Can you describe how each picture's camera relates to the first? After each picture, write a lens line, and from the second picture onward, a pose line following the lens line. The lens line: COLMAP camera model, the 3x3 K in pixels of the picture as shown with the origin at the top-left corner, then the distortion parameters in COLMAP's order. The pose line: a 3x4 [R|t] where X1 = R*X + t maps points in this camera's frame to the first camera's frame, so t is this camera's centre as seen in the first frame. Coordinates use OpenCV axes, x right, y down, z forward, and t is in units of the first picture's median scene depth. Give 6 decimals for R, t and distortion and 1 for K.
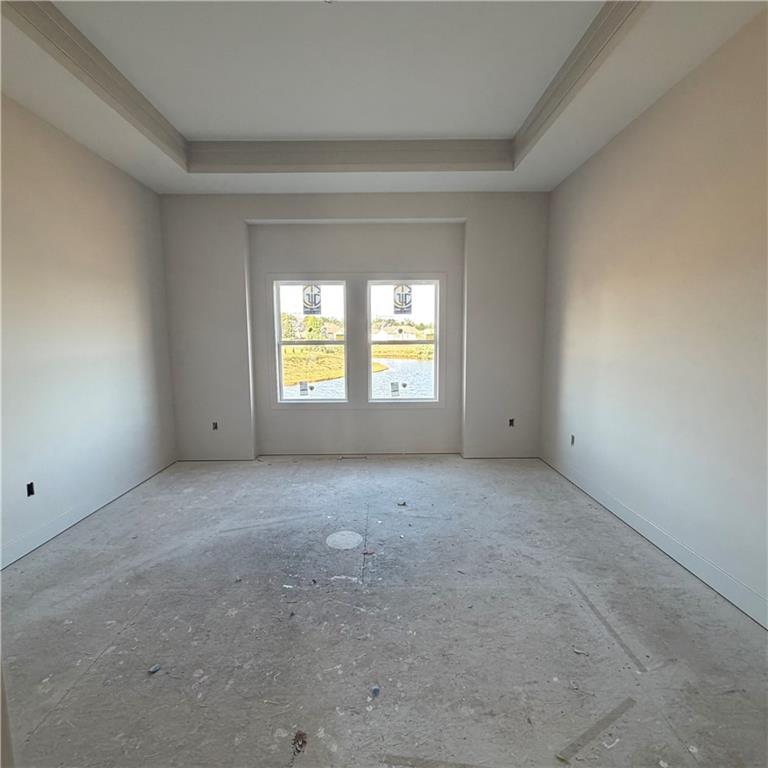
lens RADIAL K [[413.0, 0, 384.0], [0, 413.0, 384.0], [0, 0, 1]] dist [-0.000732, -0.001068]
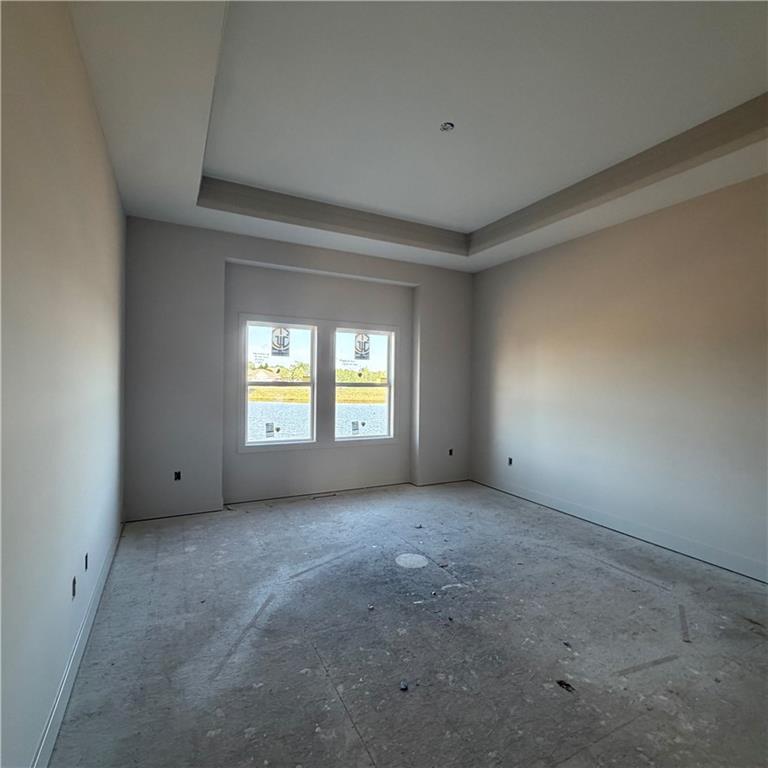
lens RADIAL K [[413.0, 0, 384.0], [0, 413.0, 384.0], [0, 0, 1]] dist [-0.000732, -0.001068]
pose [[0.891122, 0.016092, 0.453479, -0.490261], [0.029912, 0.995114, -0.094092, 0.002632], [-0.452777, 0.097412, 0.886286, -0.003740]]
